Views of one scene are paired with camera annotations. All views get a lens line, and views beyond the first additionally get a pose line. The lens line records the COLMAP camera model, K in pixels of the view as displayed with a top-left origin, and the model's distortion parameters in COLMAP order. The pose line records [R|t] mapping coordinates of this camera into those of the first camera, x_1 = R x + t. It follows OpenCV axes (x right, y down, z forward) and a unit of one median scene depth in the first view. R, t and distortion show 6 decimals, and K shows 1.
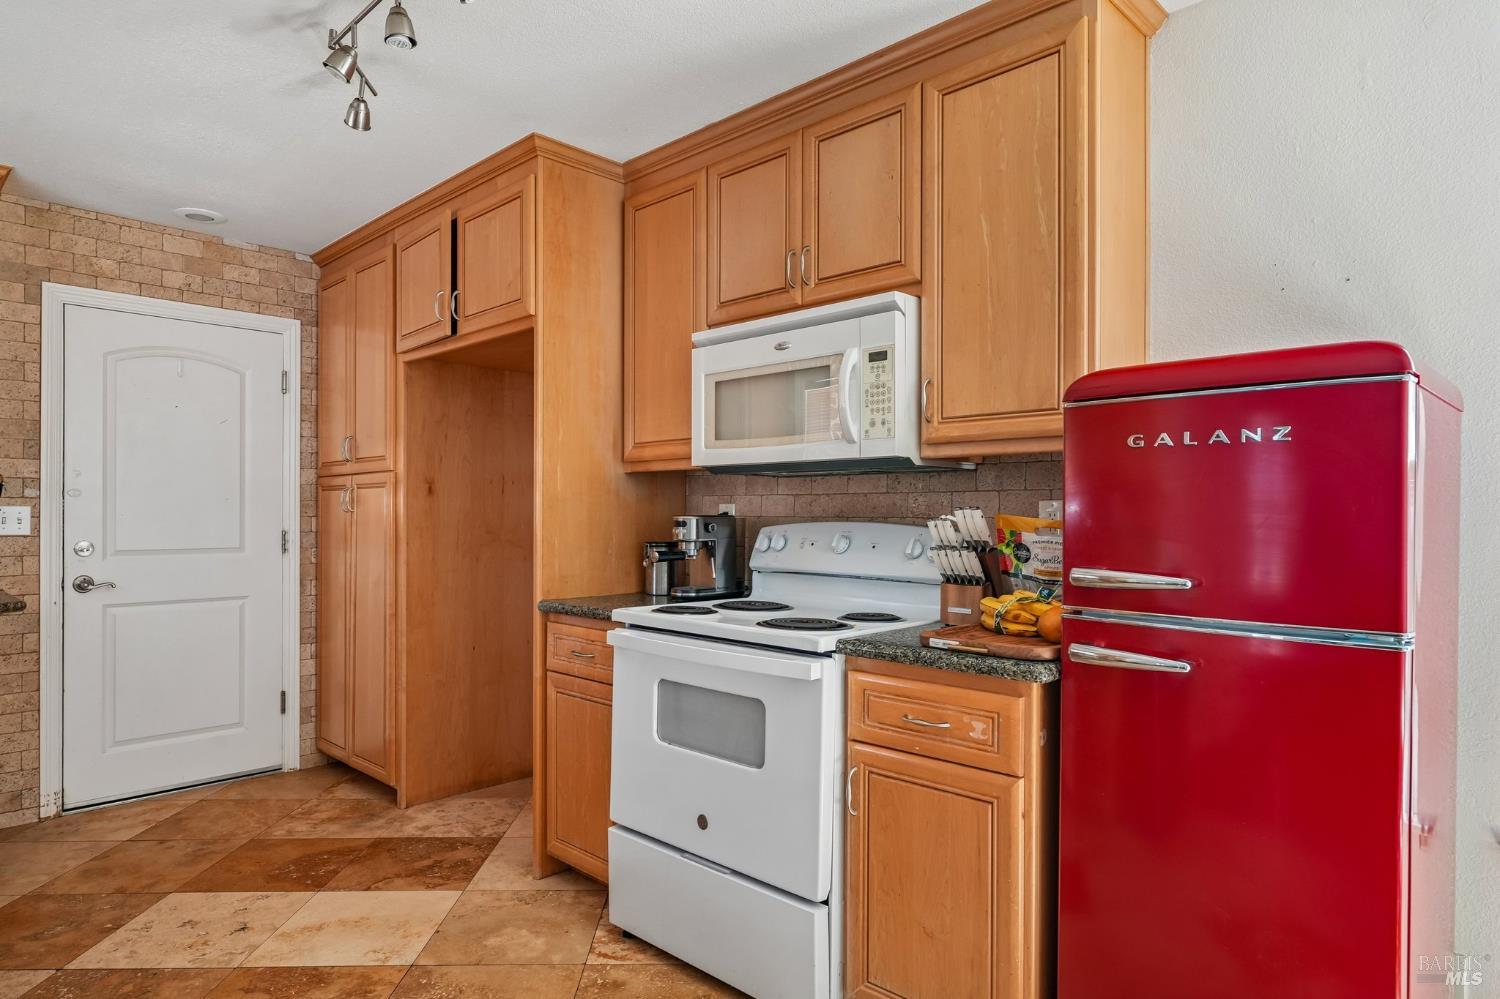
lens RADIAL K [[870.4, 0, 744.1], [0, 870.4, 512.6], [0, 0, 1]] dist [-0.002900, 0.000983]
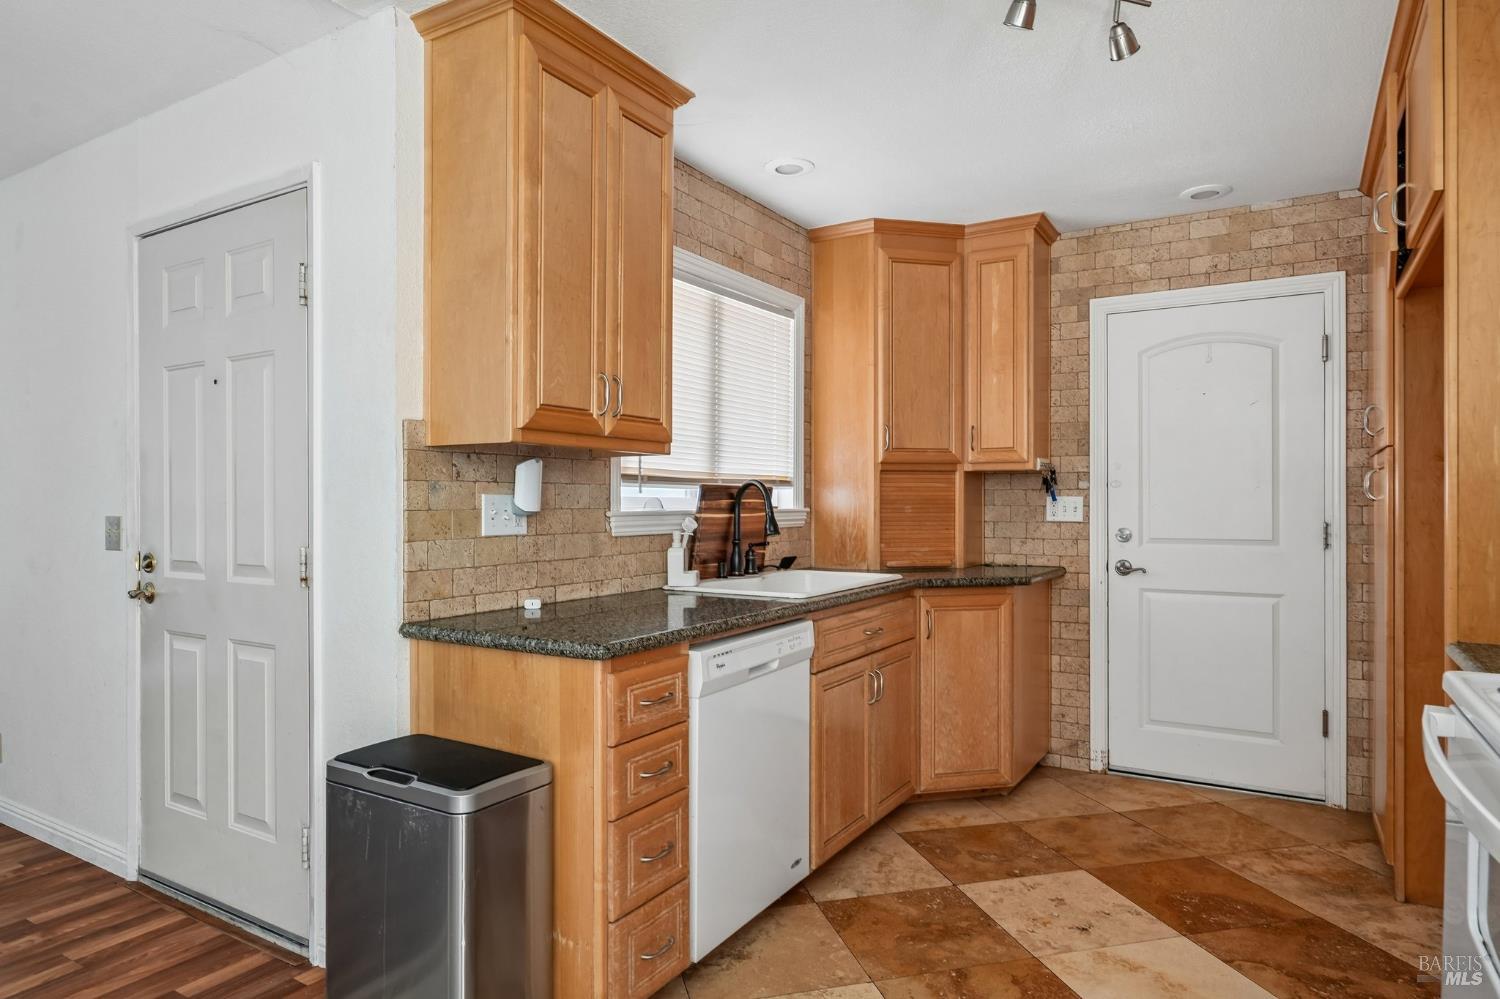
lens RADIAL K [[889.9, 0, 753.5], [0, 889.9, 502.3], [0, 0, 1]] dist [0.000690, -0.000274]
pose [[0.228882, -0.001063, -0.973454, 0.280307], [0.003761, 0.999993, -0.000207, -0.001503], [0.973447, -0.003613, 0.228884, 0.371516]]
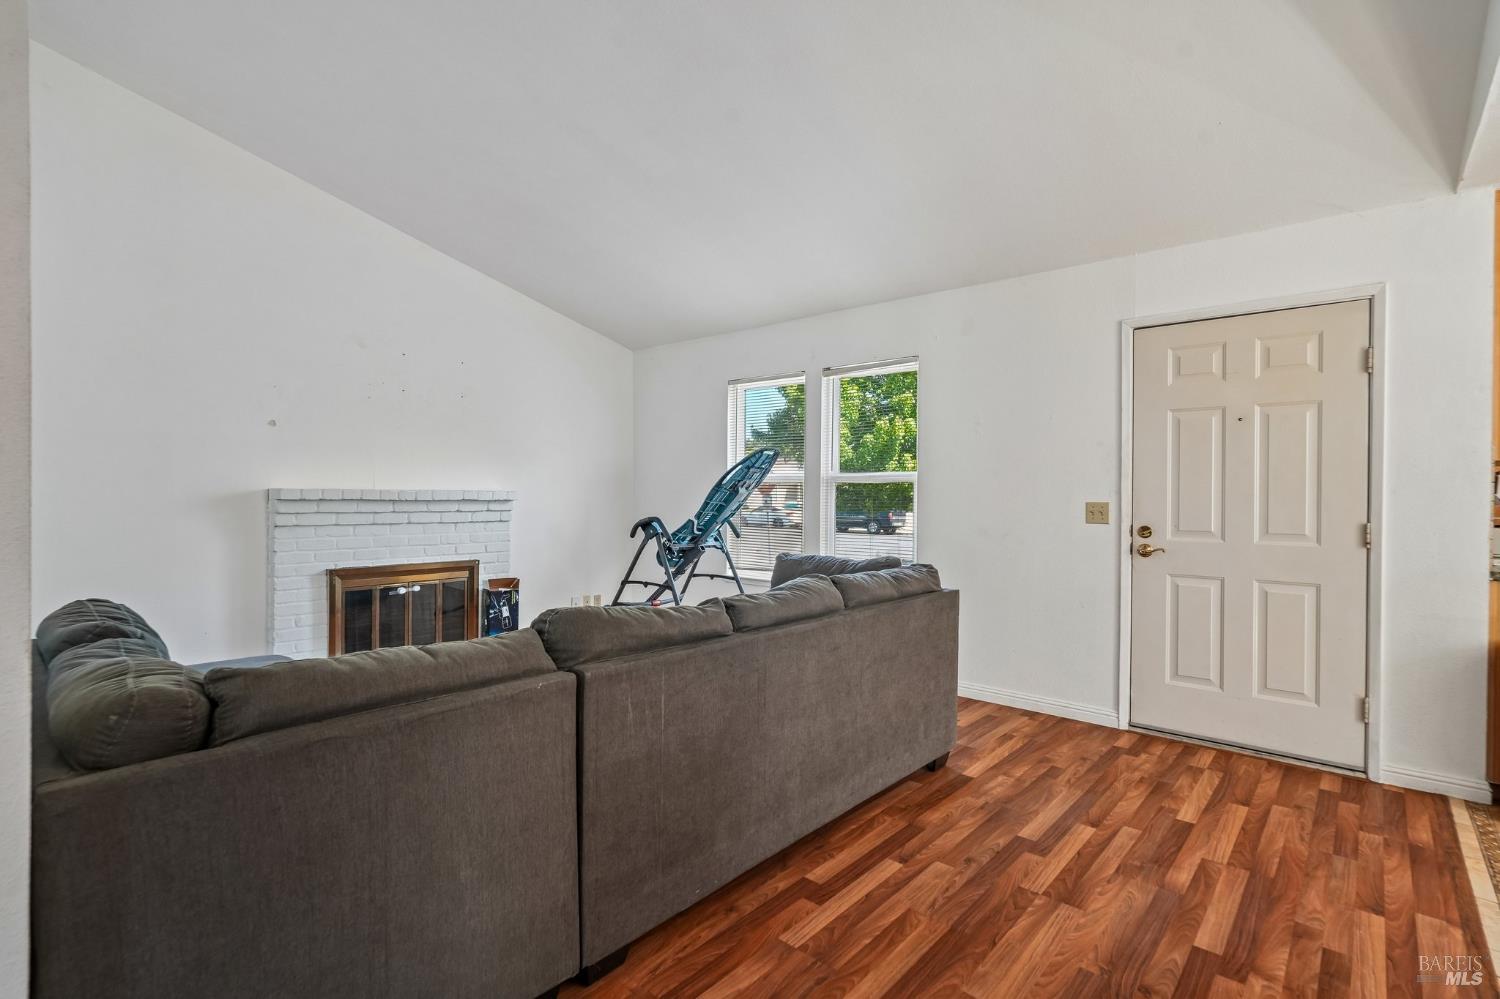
lens RADIAL K [[710.4, 0, 749.0], [0, 710.4, 496.4], [0, 0, 1]] dist [-0.000379, -0.000904]
pose [[0.056661, 0.003553, -0.998387, 0.388582], [-0.005026, 0.999982, 0.003273, -0.000277], [0.998381, 0.004832, 0.056678, -0.861083]]
